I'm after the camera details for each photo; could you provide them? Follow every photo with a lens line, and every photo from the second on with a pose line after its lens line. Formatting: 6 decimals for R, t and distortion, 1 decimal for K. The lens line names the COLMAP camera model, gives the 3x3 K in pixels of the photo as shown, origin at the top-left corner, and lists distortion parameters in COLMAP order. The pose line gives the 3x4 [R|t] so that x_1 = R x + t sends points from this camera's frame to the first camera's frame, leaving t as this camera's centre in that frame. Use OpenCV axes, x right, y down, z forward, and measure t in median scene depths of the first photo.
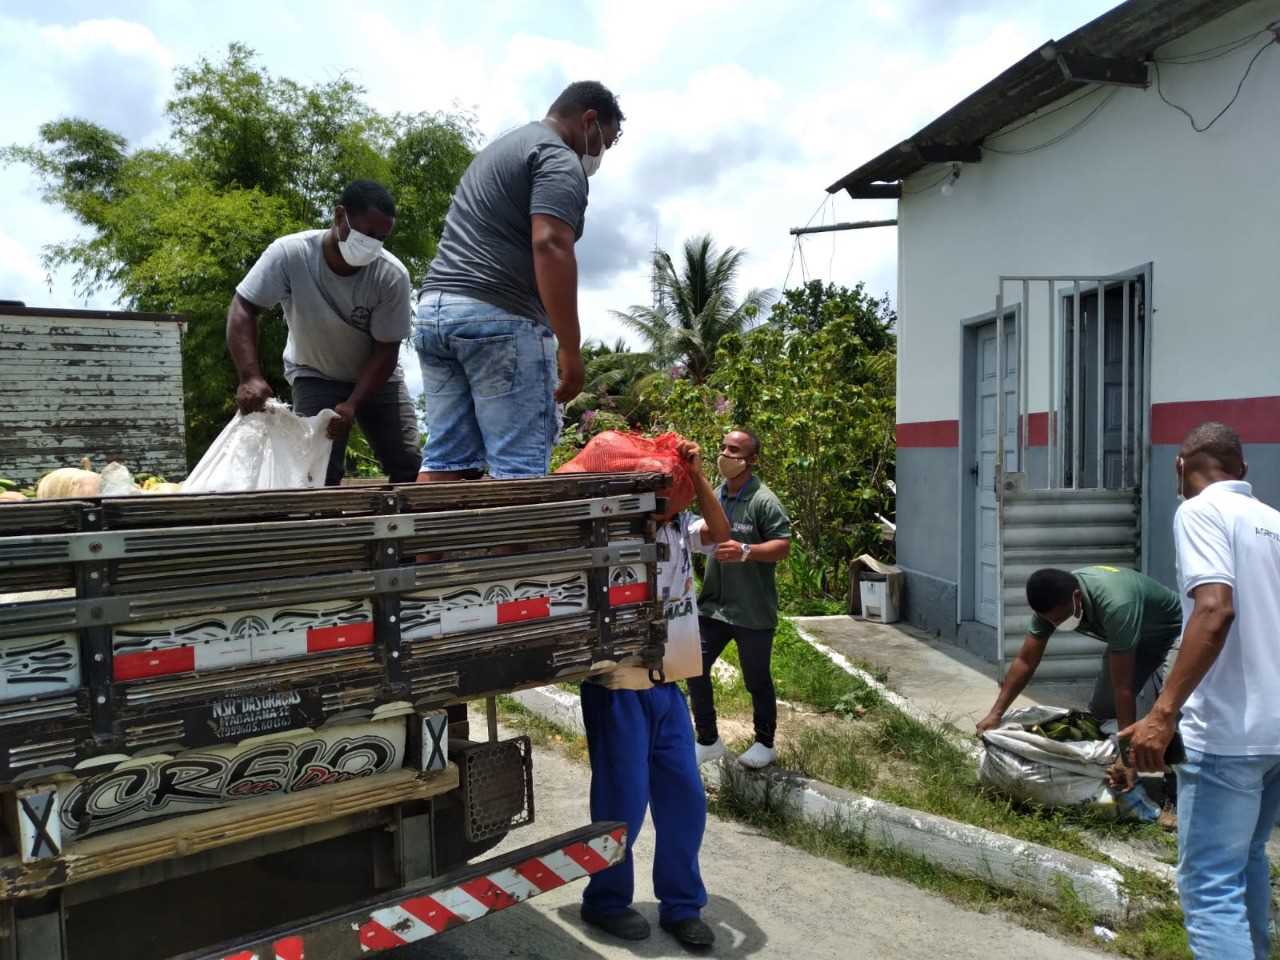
lens RADIAL K [[1005.7, 0, 643.1], [0, 1005.7, 487.6], [0, 0, 1]] dist [0.031452, -0.067994]
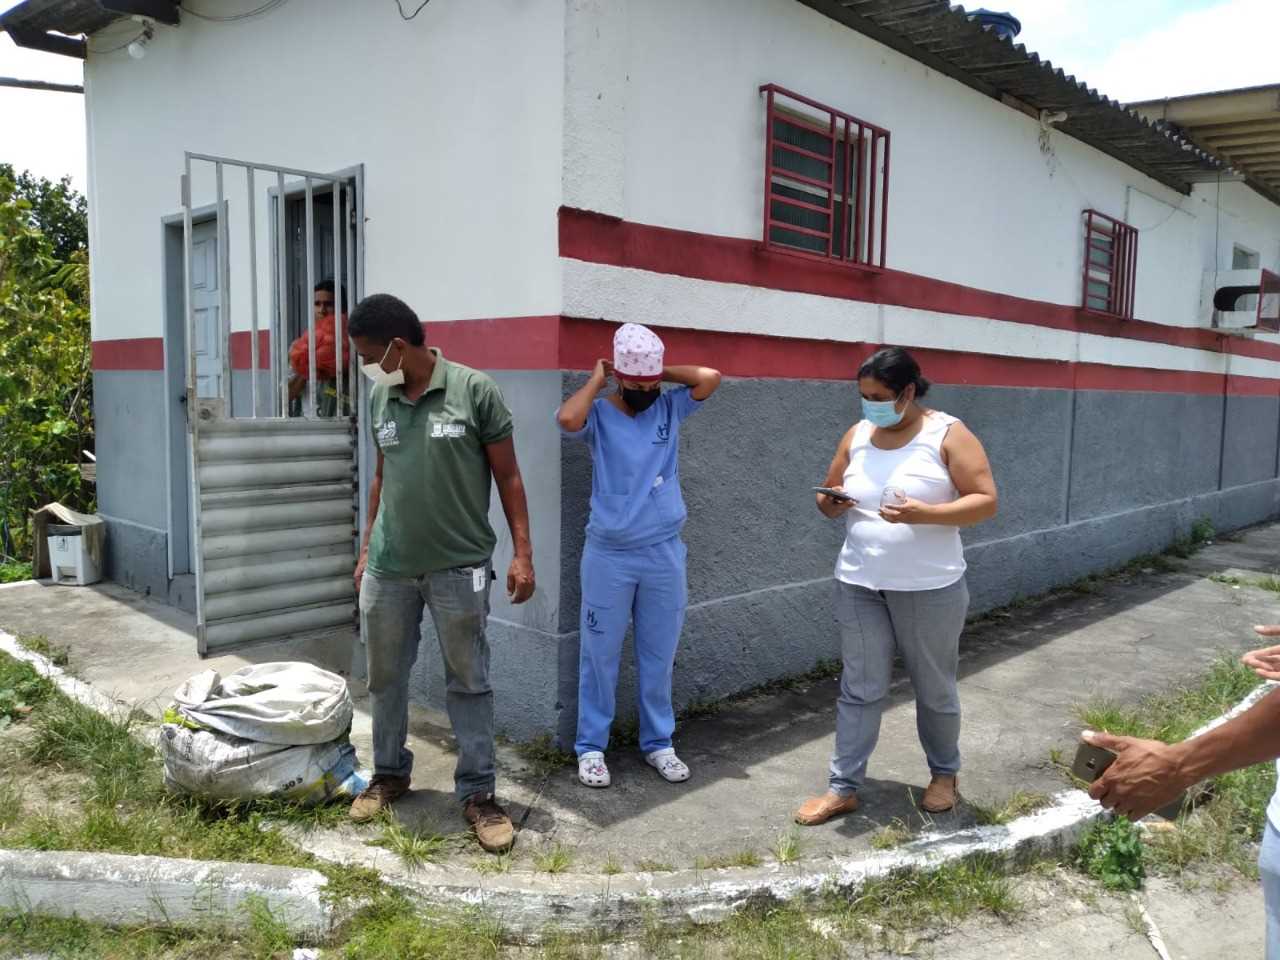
lens RADIAL K [[1005.7, 0, 643.1], [0, 1005.7, 487.6], [0, 0, 1]] dist [0.031452, -0.067994]
pose [[0.763192, -0.043795, 0.644686, 0.089649], [0.002320, 0.997880, 0.065042, 0.004695], [-0.646168, -0.048144, 0.761675, 0.123260]]
